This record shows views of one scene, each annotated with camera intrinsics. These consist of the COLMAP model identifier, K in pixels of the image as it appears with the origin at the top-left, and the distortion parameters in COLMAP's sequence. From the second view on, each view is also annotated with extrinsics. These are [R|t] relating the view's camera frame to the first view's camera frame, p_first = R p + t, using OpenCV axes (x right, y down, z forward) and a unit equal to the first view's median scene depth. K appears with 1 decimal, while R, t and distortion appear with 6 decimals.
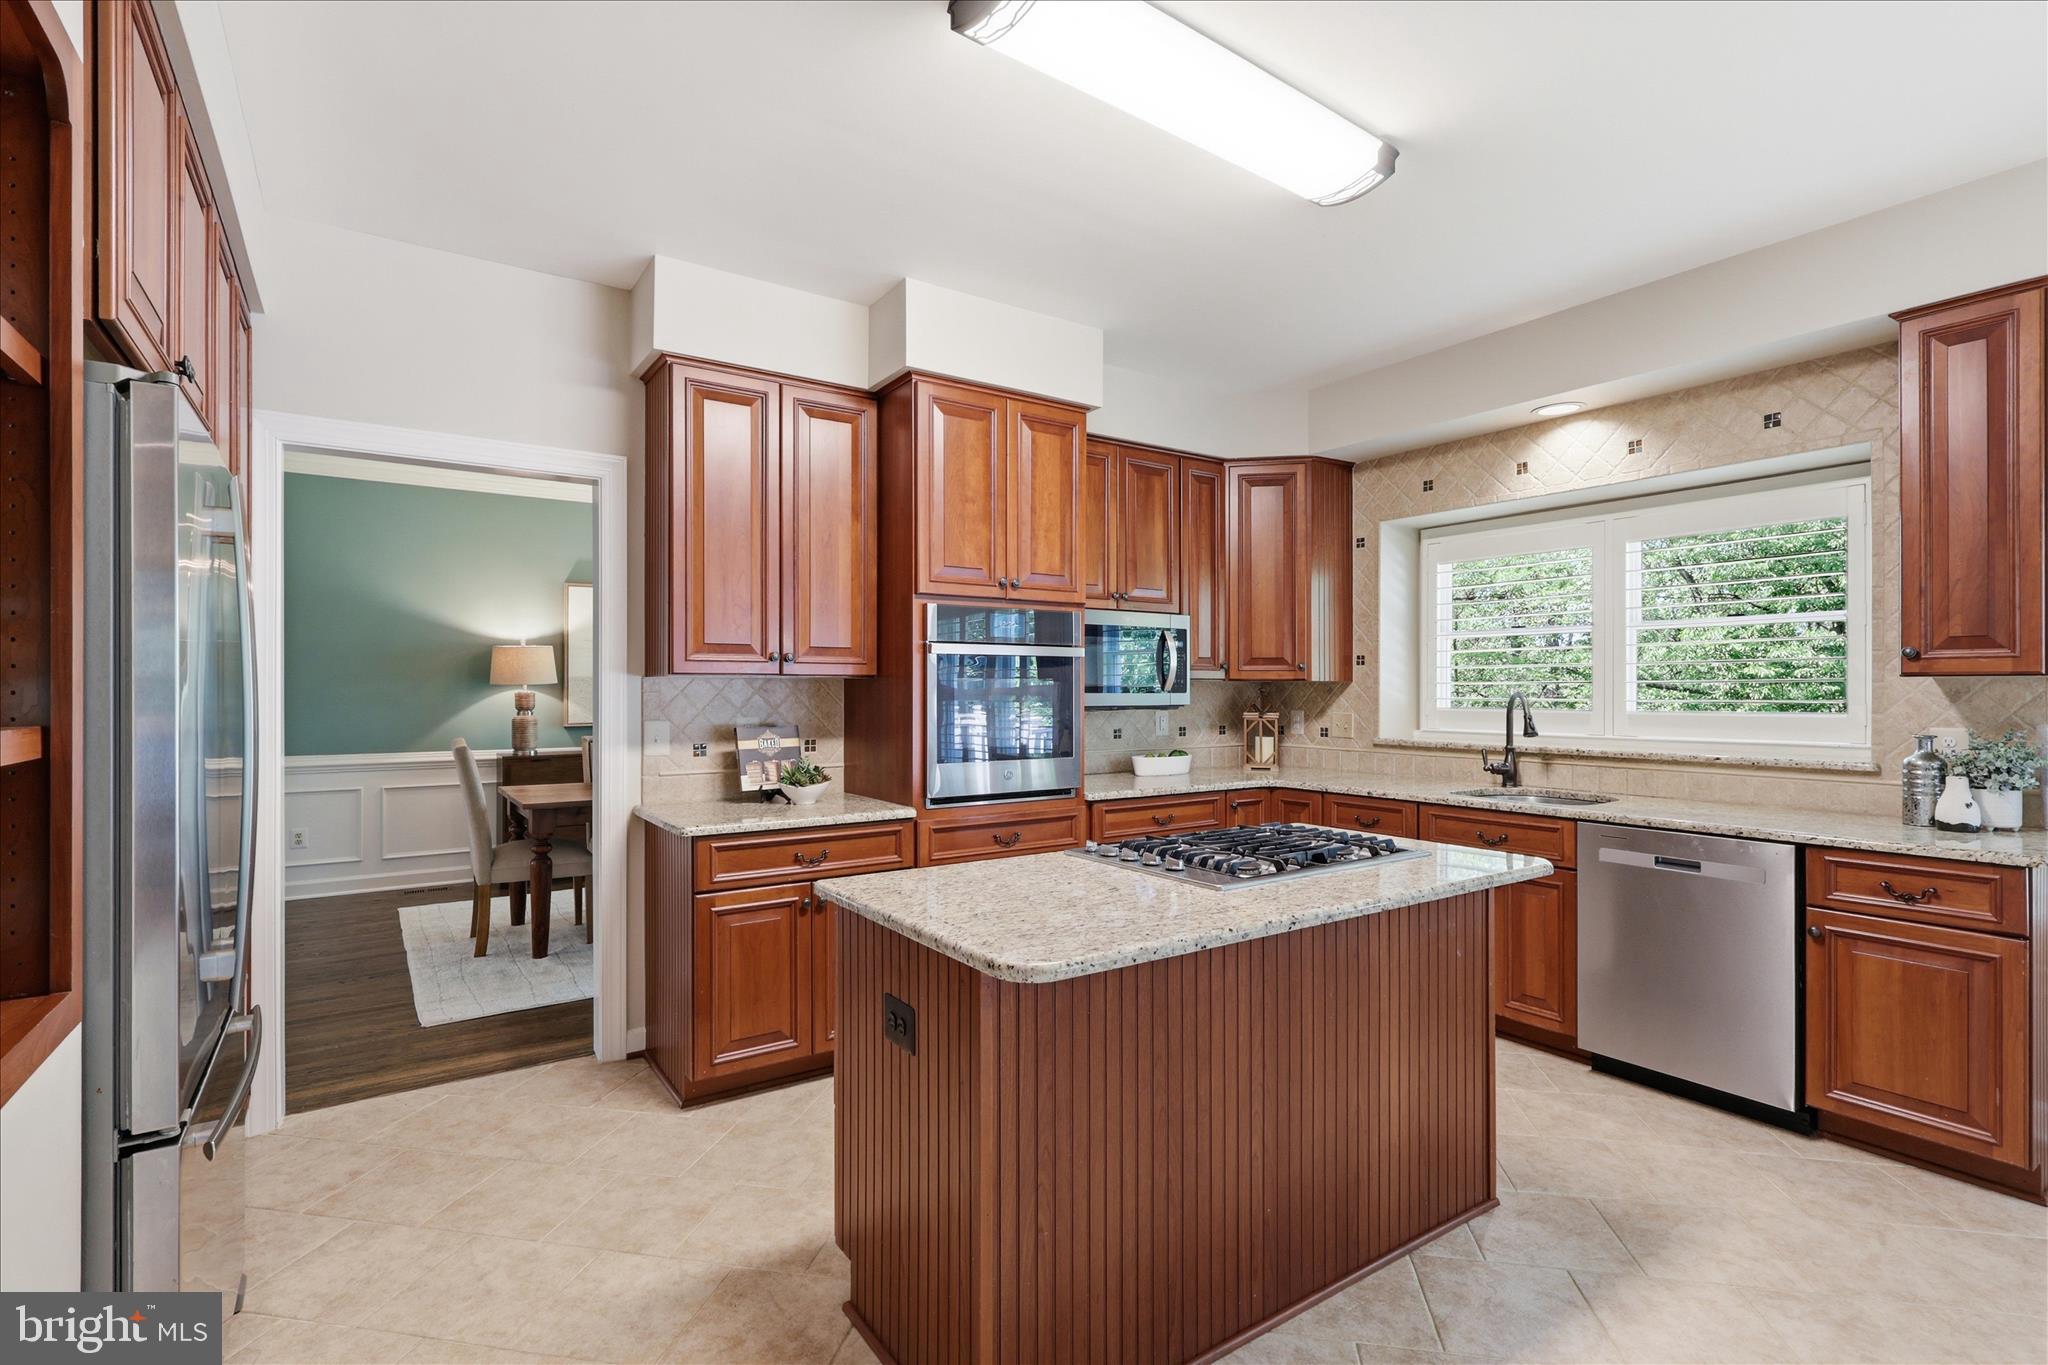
lens RADIAL K [[950.2, 0, 1029.9], [0, 950.2, 687.1], [0, 0, 1]] dist [-0.002881, -0.000894]
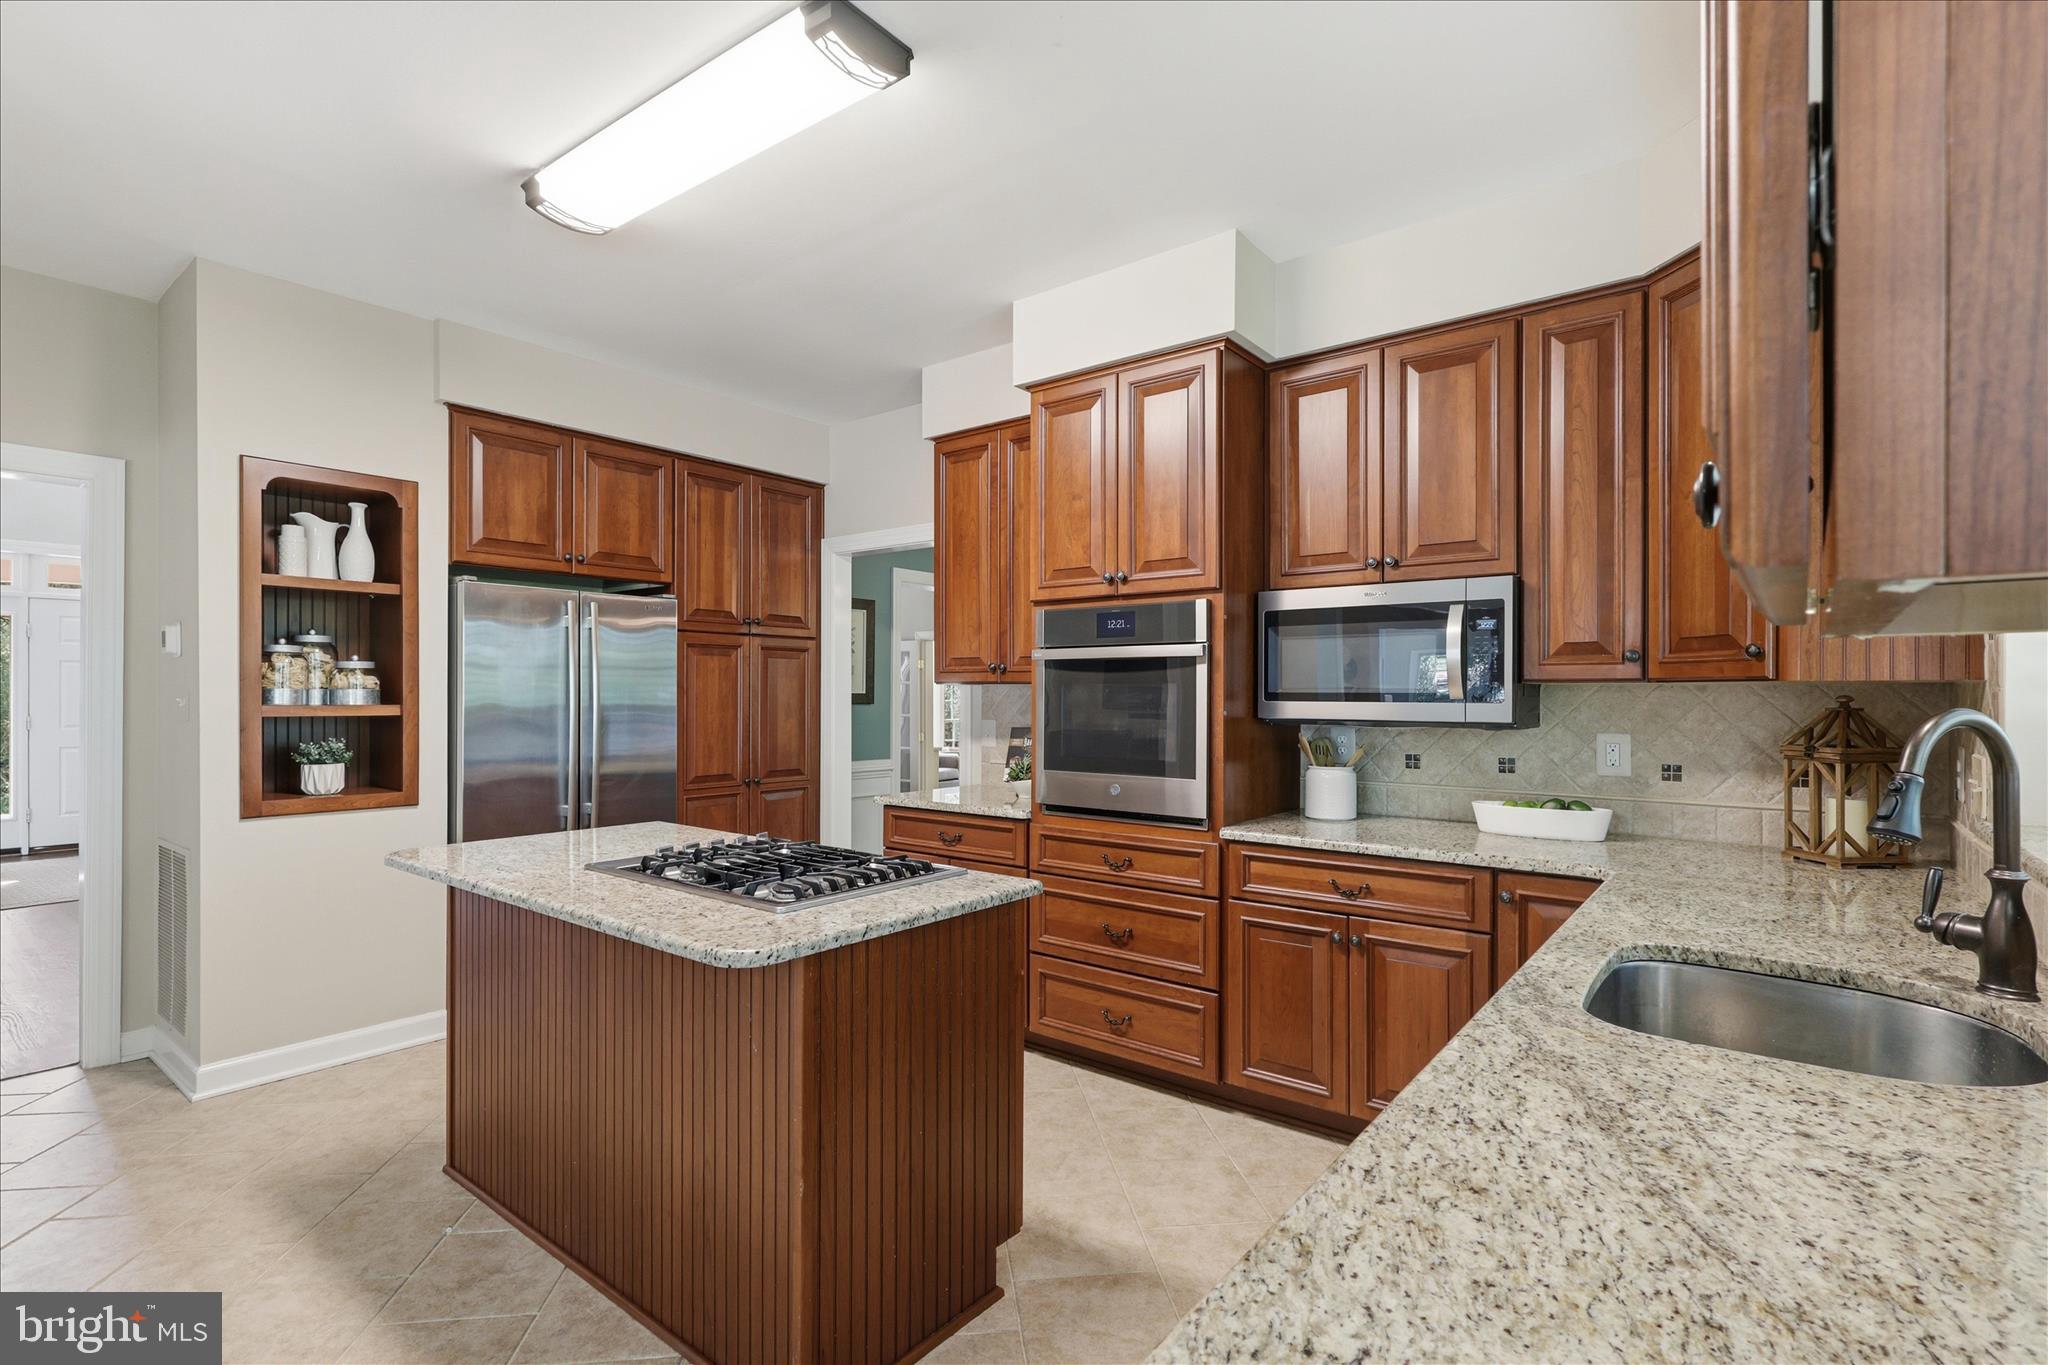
lens RADIAL K [[968.8, 0, 1013.9], [0, 968.8, 686.1], [0, 0, 1]] dist [-0.000098, -0.000073]
pose [[0.290538, -0.005518, -0.956848, 0.752729], [0.001708, 0.999985, -0.005248, -0.002085], [0.956862, -0.000109, 0.290543, 0.584221]]
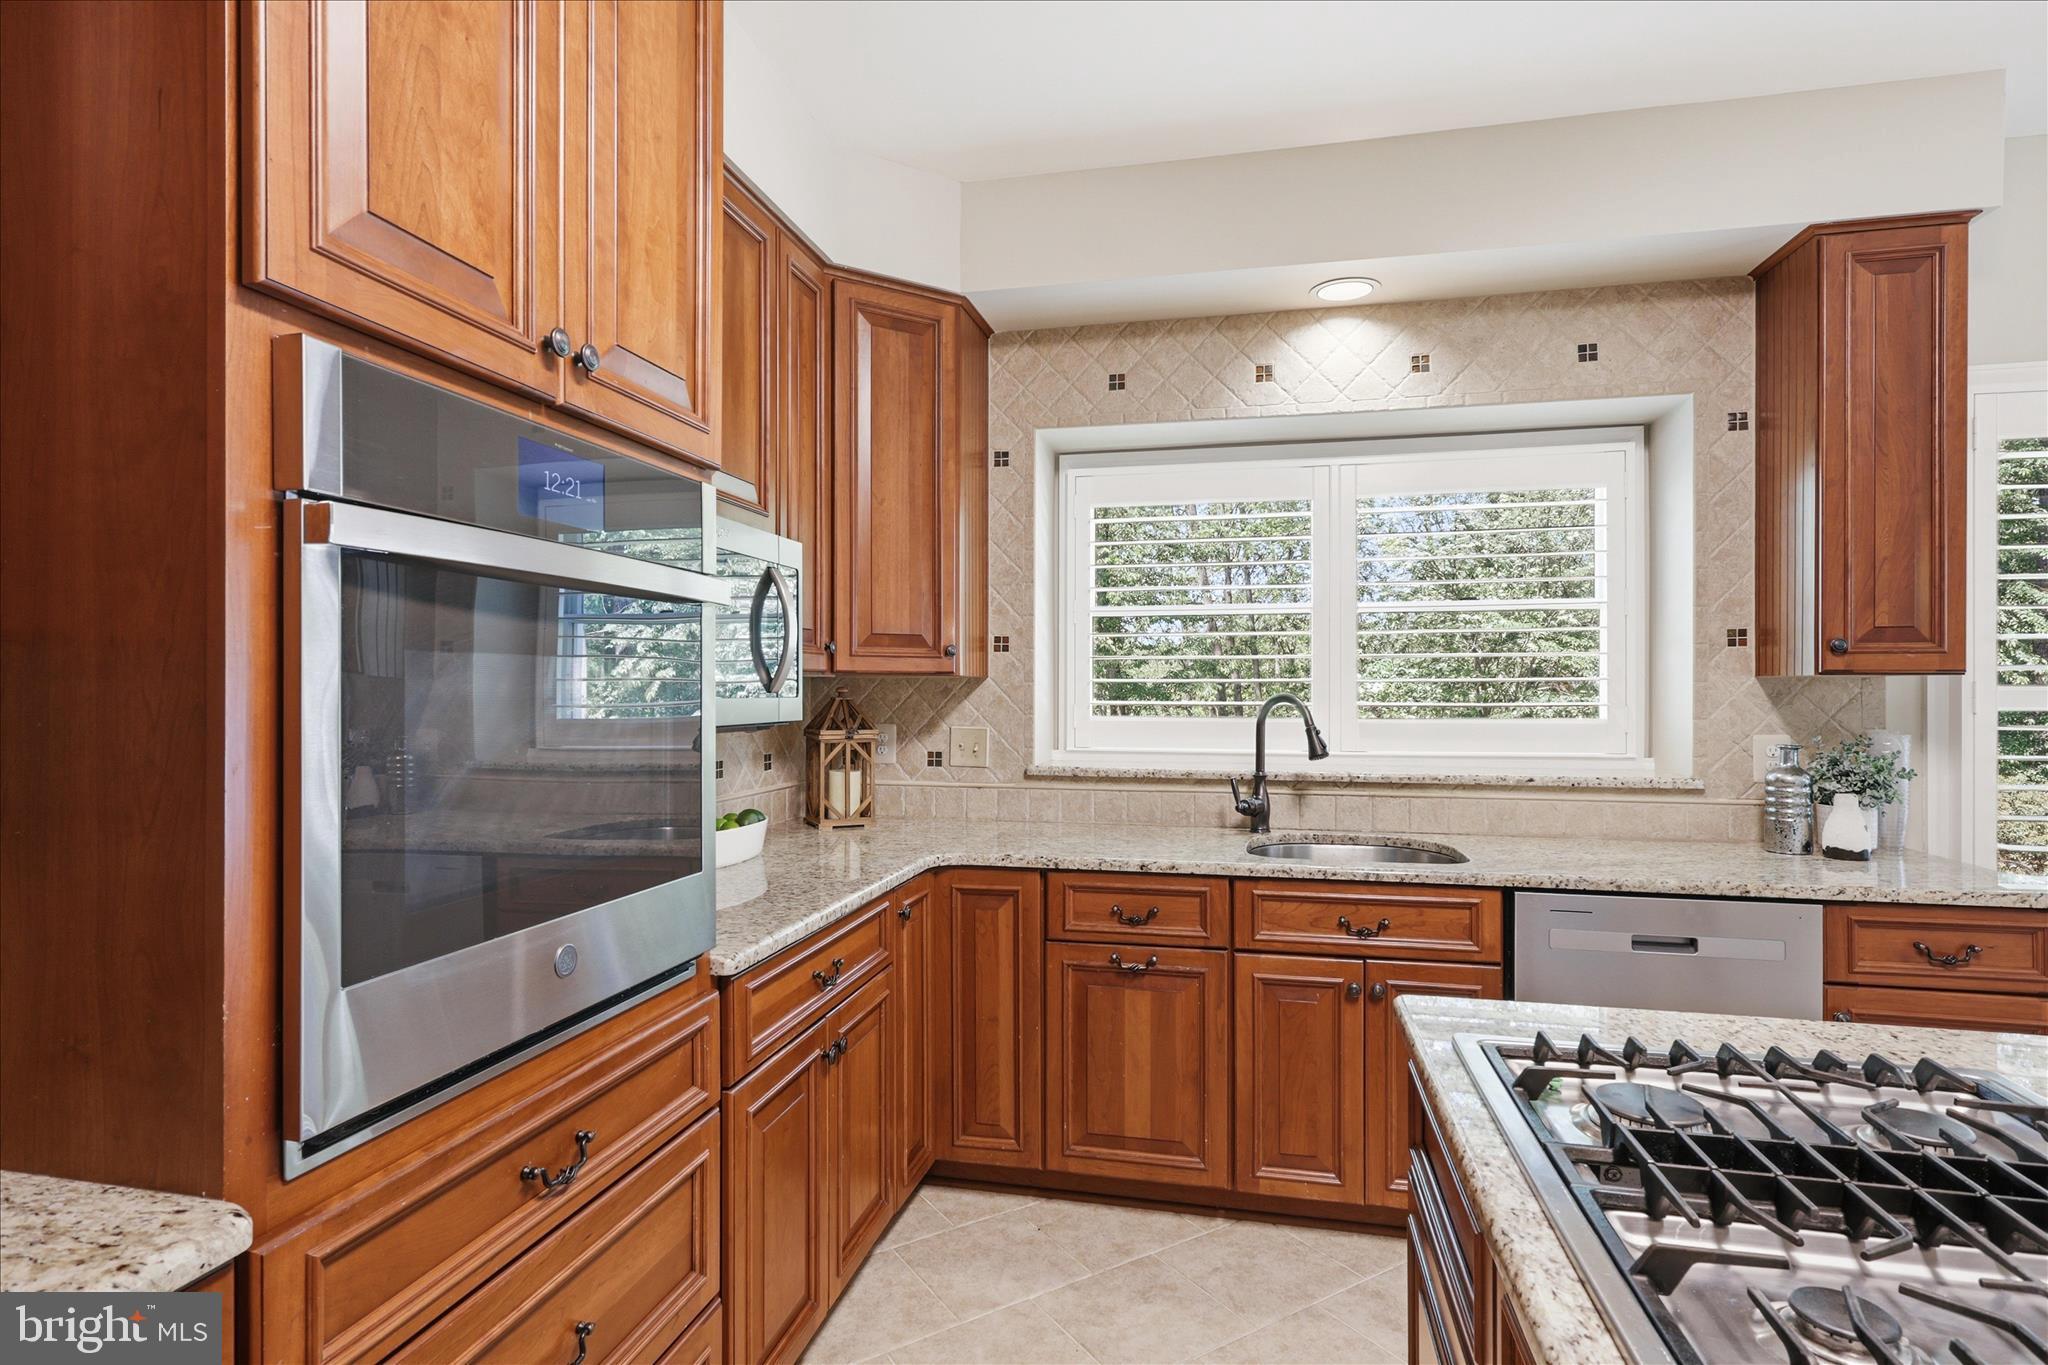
lens RADIAL K [[1030.7, 0, 1022.4], [0, 1030.7, 686.9], [0, 0, 1]] dist [0.004589, 0.000539]
pose [[0.734310, 0.002856, 0.678808, -0.131670], [-0.002565, 0.999996, -0.001432, 0.001716], [-0.678809, -0.000690, 0.734314, 0.588717]]
